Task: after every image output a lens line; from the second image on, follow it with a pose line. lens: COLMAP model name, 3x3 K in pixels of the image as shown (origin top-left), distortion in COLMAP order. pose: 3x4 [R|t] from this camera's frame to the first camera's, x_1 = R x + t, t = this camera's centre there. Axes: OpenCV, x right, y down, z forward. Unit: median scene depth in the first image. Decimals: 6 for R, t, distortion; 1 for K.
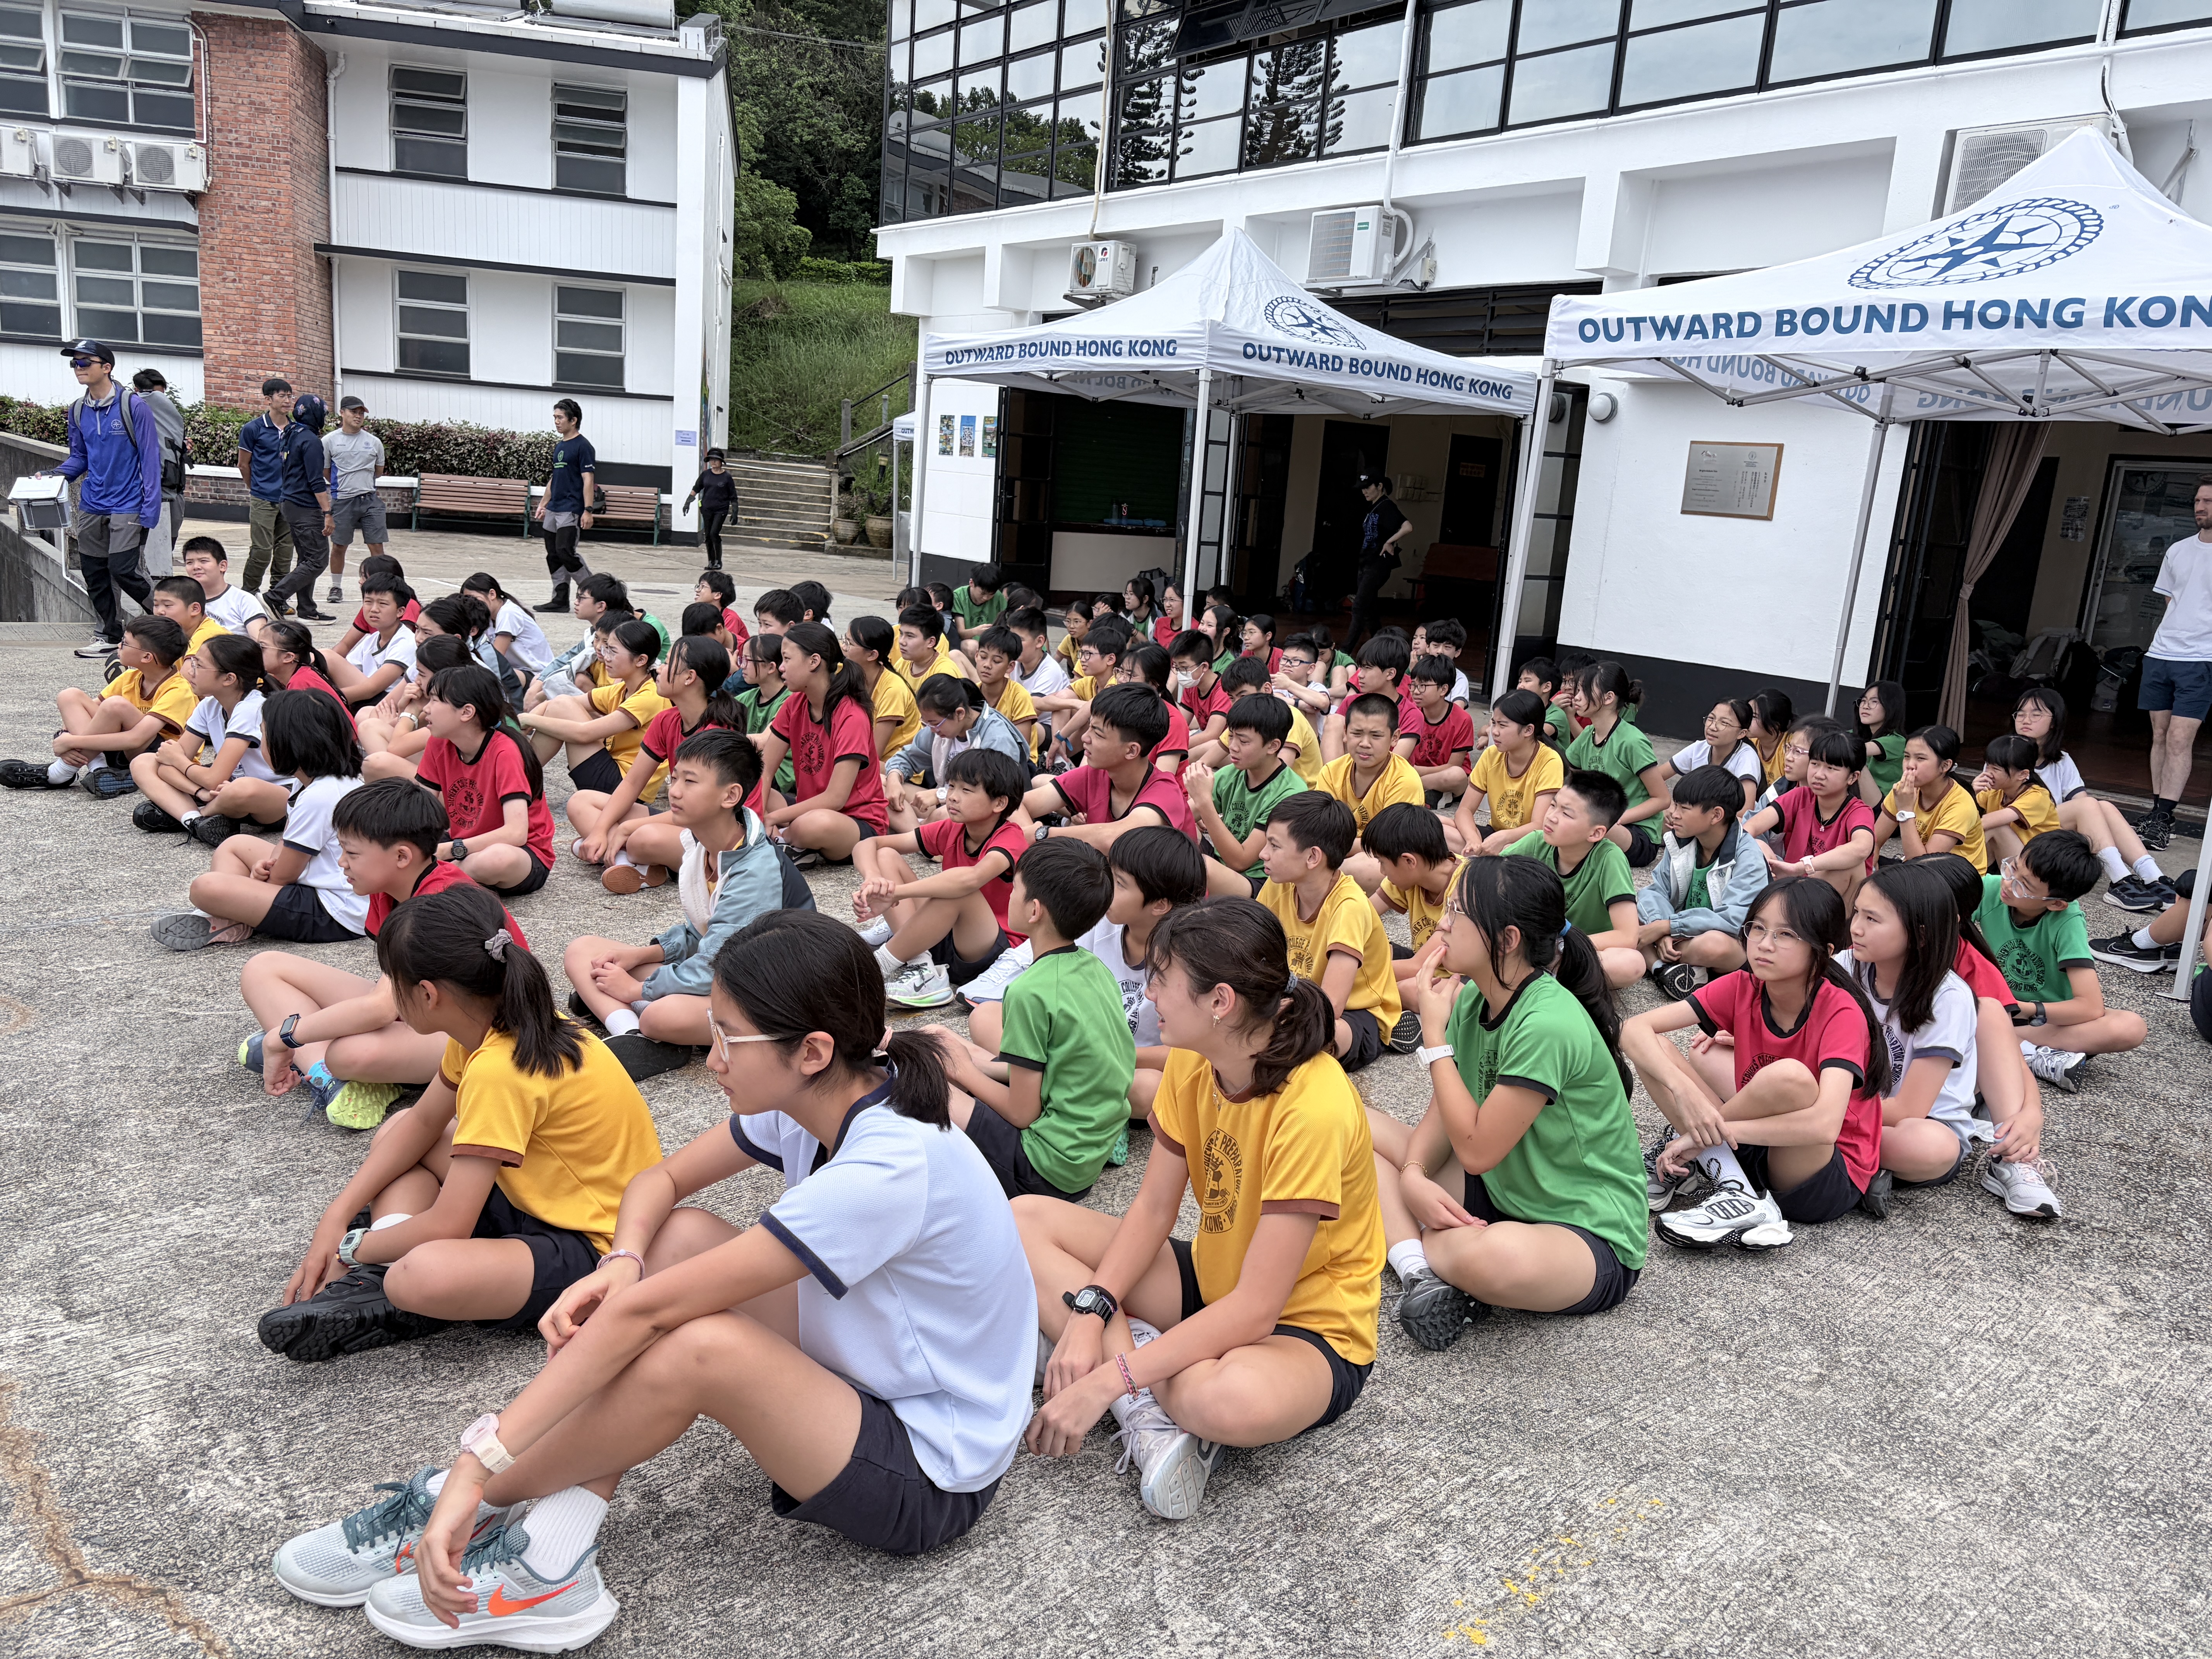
lens RADIAL K [[1682.5, 0, 1115.6], [0, 1682.5, 838.4], [0, 0, 1]] dist [0.045083, -0.041498]
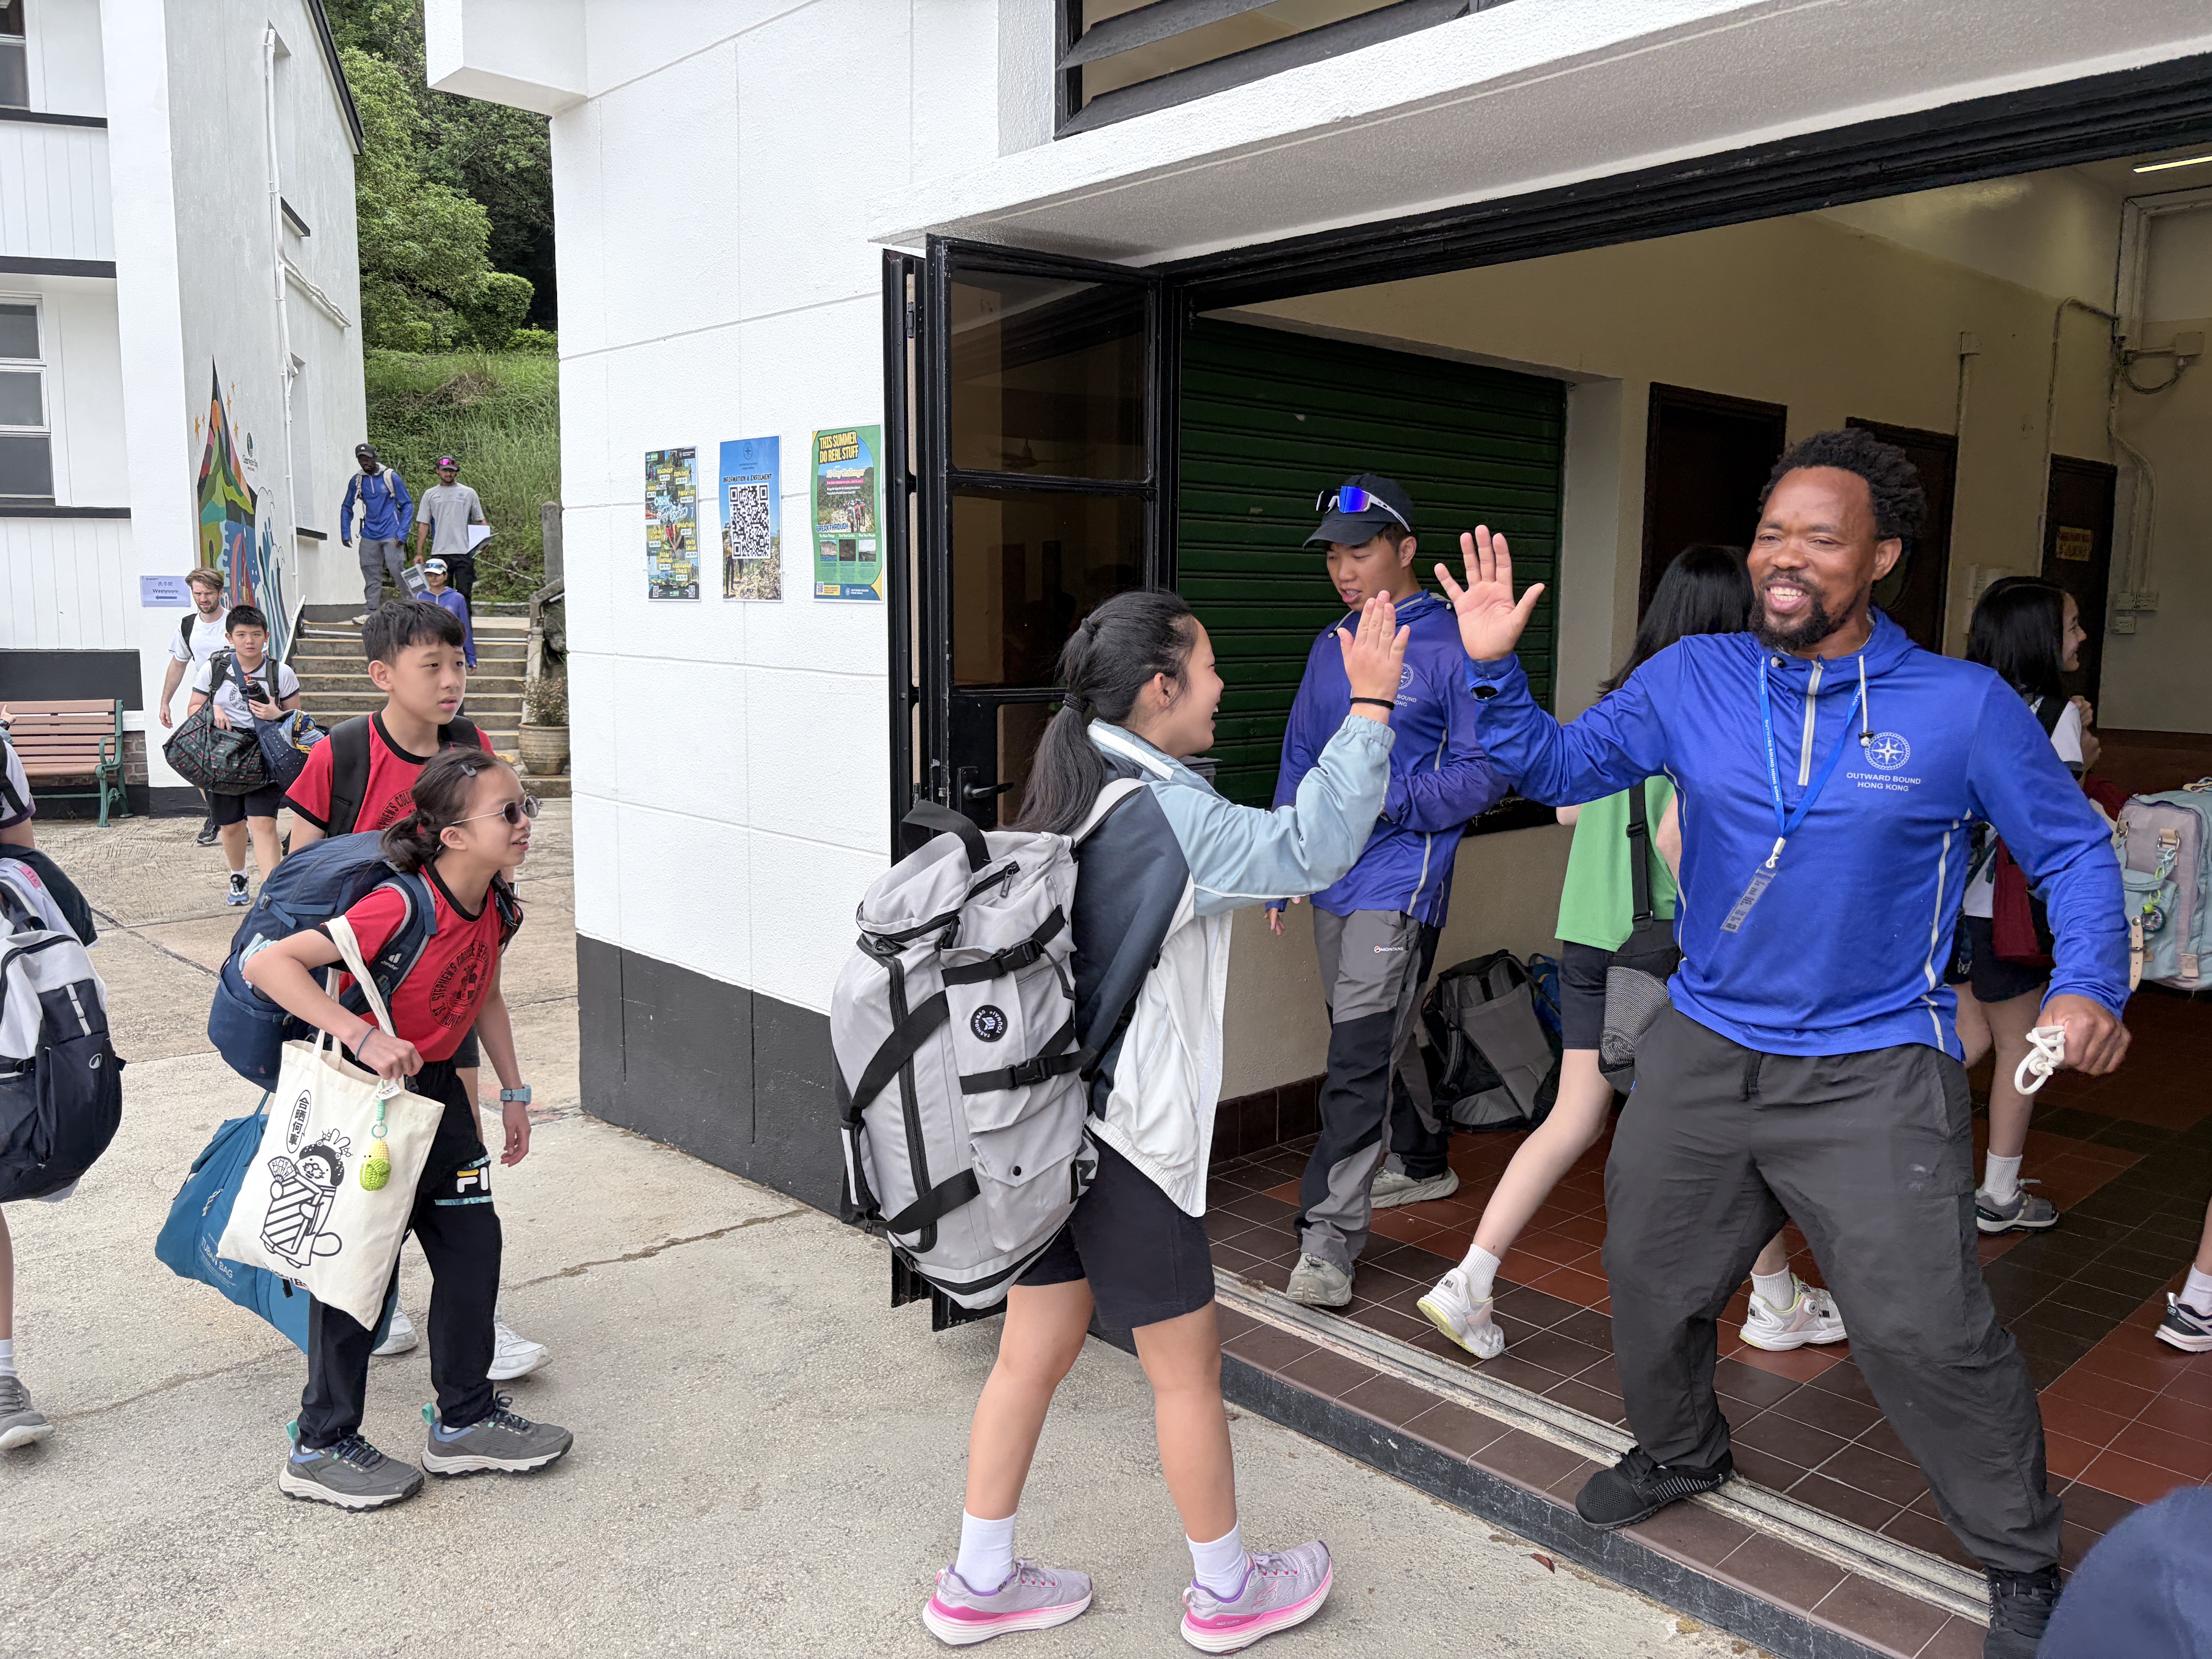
lens RADIAL K [[1682.5, 0, 1101.1], [0, 1682.5, 816.3], [0, 0, 1]] dist [0.045083, -0.041498]
pose [[0.993311, -0.076115, 0.086830, -0.060544], [0.082635, 0.993818, -0.074140, -0.169174], [-0.080650, 0.080819, 0.993461, 0.737867]]
